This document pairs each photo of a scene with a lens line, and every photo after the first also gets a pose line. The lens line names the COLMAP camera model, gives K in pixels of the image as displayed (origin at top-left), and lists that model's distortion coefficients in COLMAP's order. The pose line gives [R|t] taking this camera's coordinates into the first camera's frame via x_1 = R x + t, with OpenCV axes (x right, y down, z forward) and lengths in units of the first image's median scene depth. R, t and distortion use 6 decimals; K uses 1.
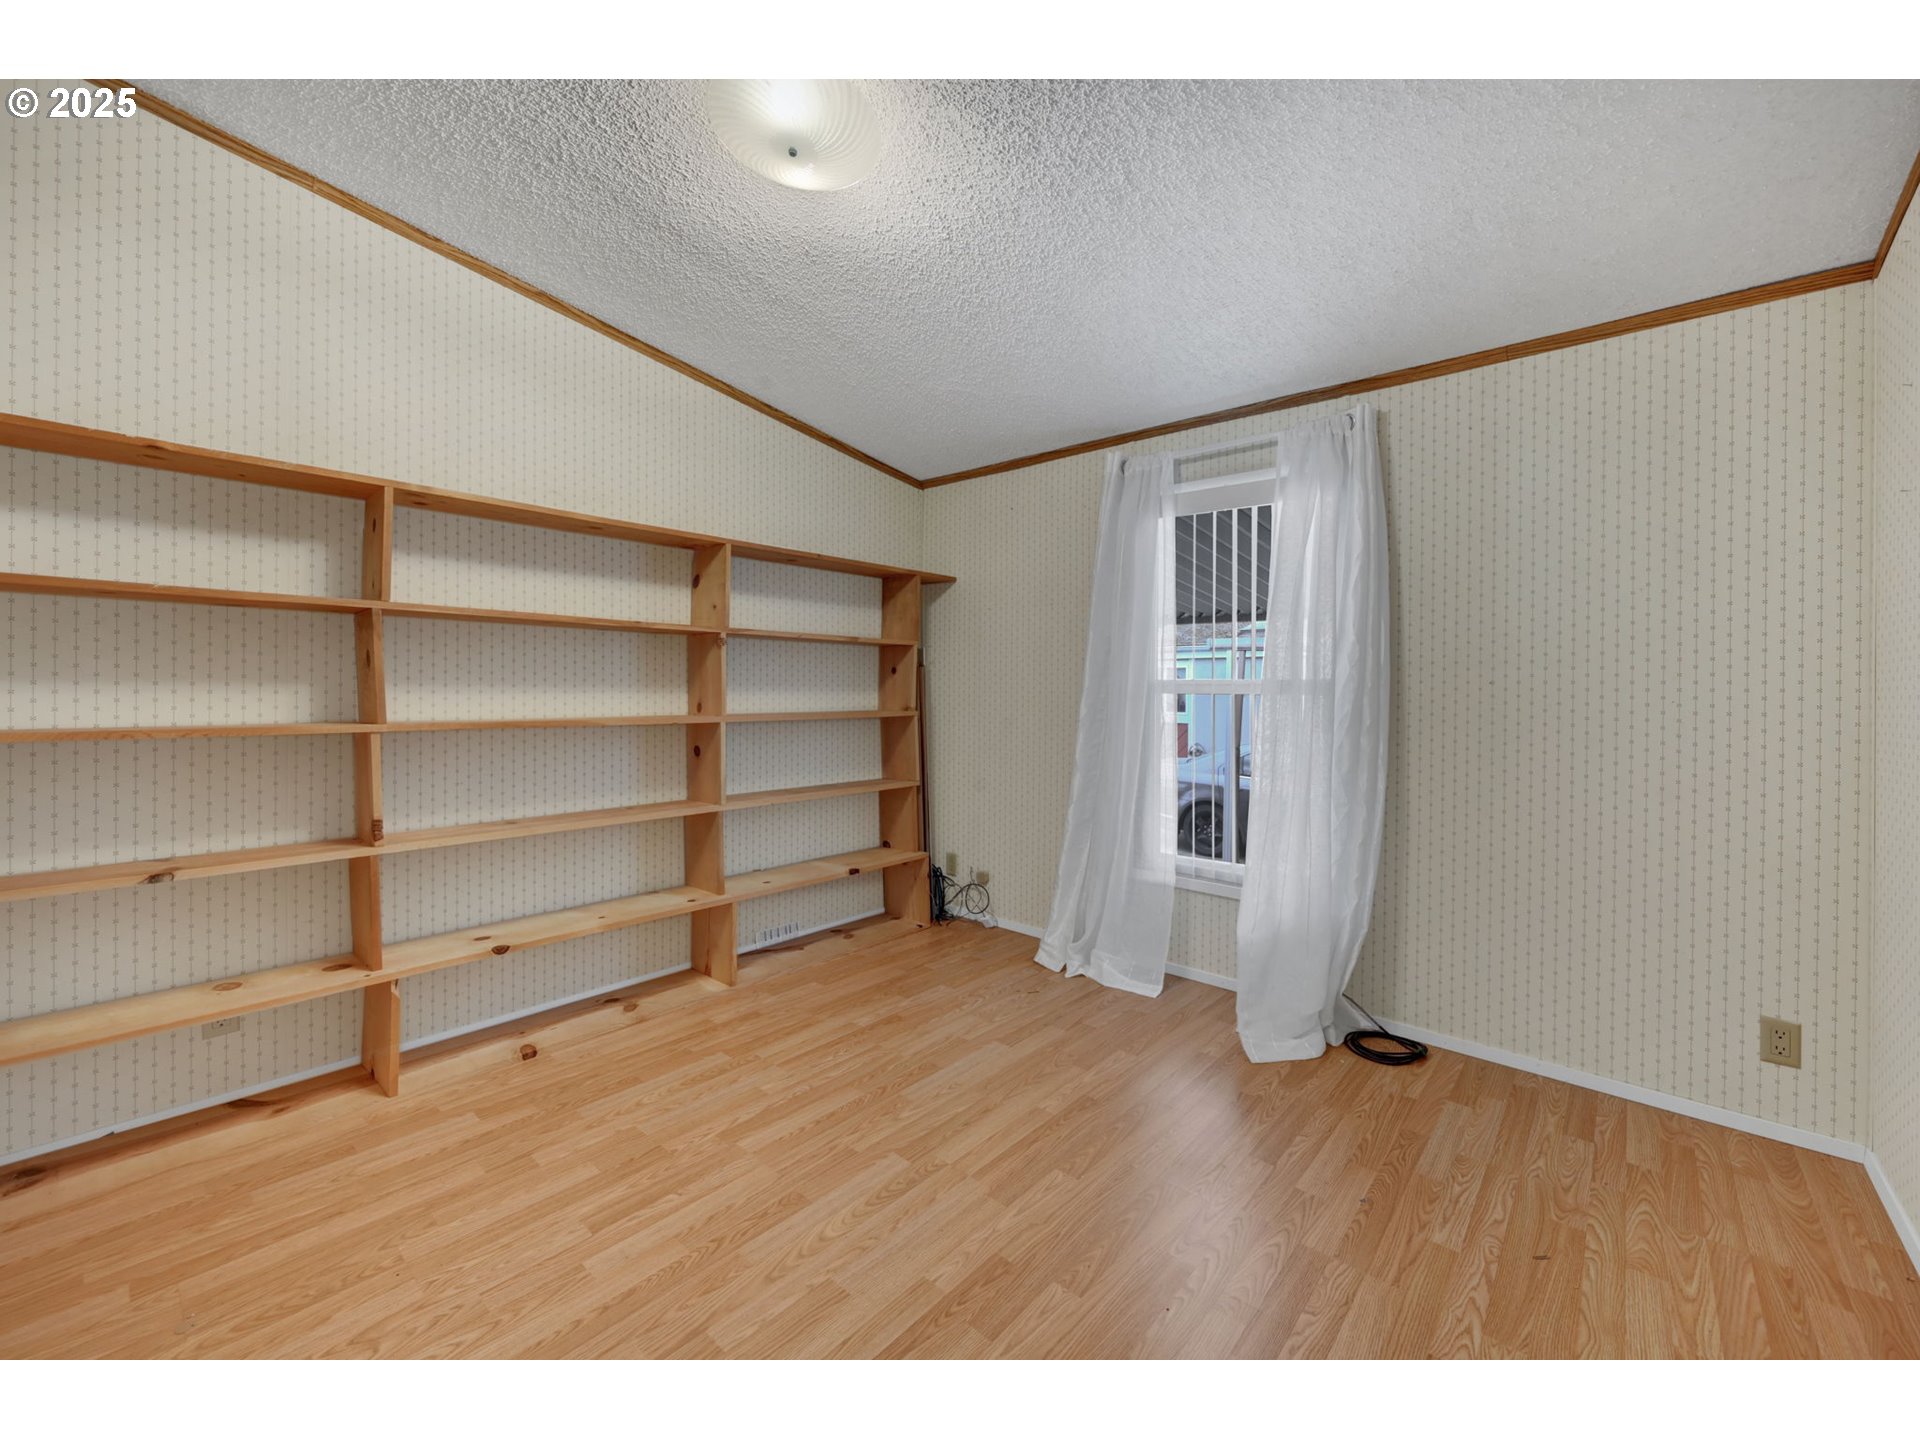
lens RADIAL K [[784.7, 0, 965.2], [0, 784.7, 690.3], [0, 0, 1]] dist [-0.001016, -0.000063]
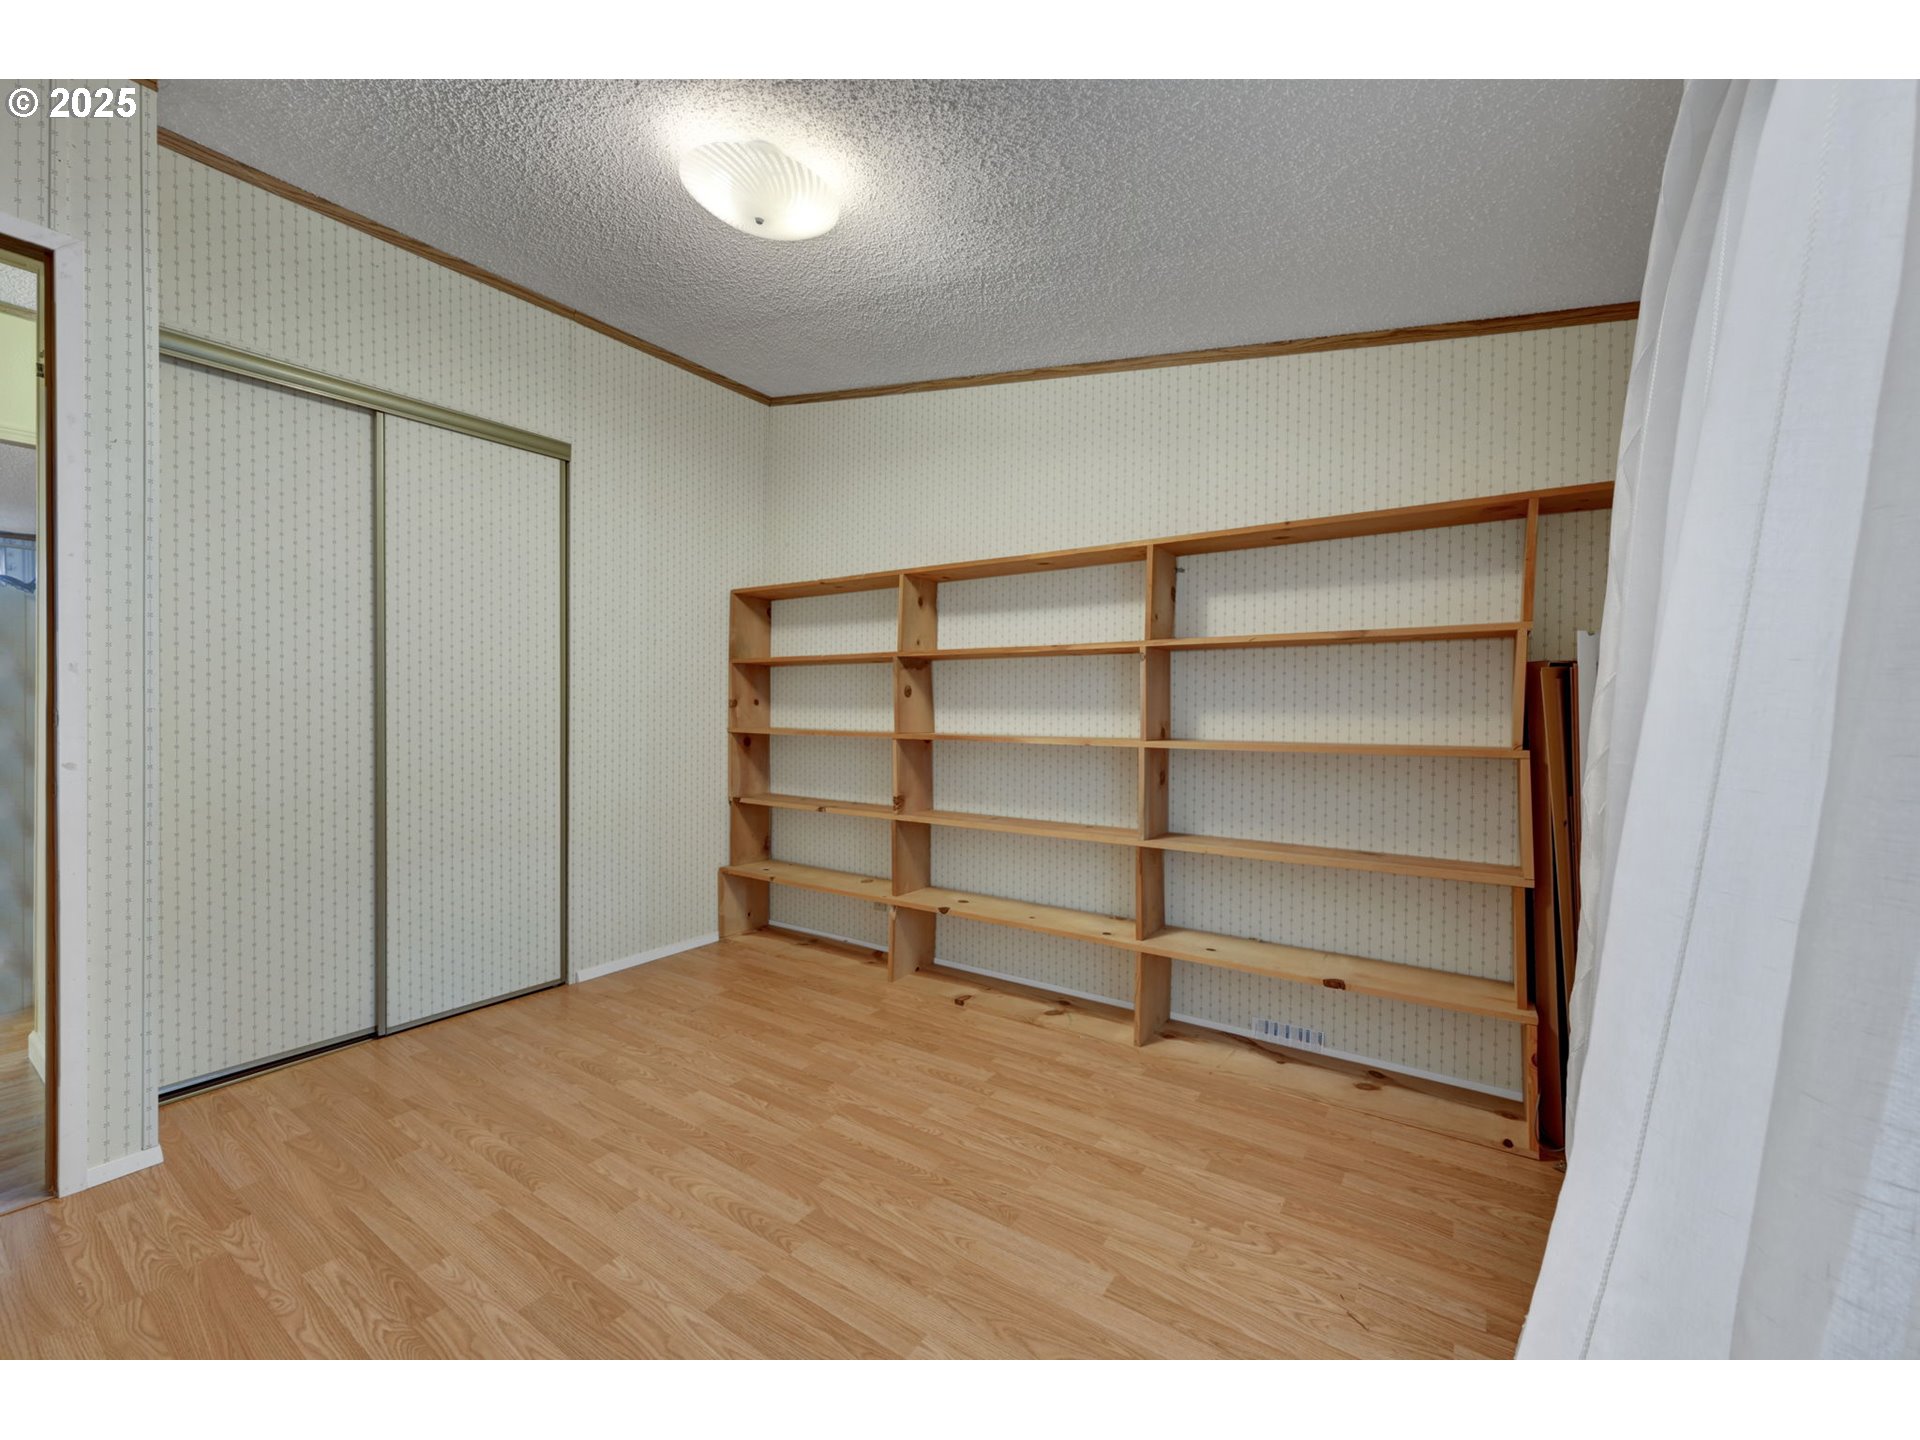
lens RADIAL K [[770.3, 0, 960.0], [0, 770.3, 720.0], [0, 0, 1]] dist [-0.001105, 0.000070]
pose [[0.110569, 0.004648, -0.993858, 0.614087], [-0.006909, 0.999968, 0.003908, 0.008967], [0.993844, 0.006435, 0.110597, 0.796765]]
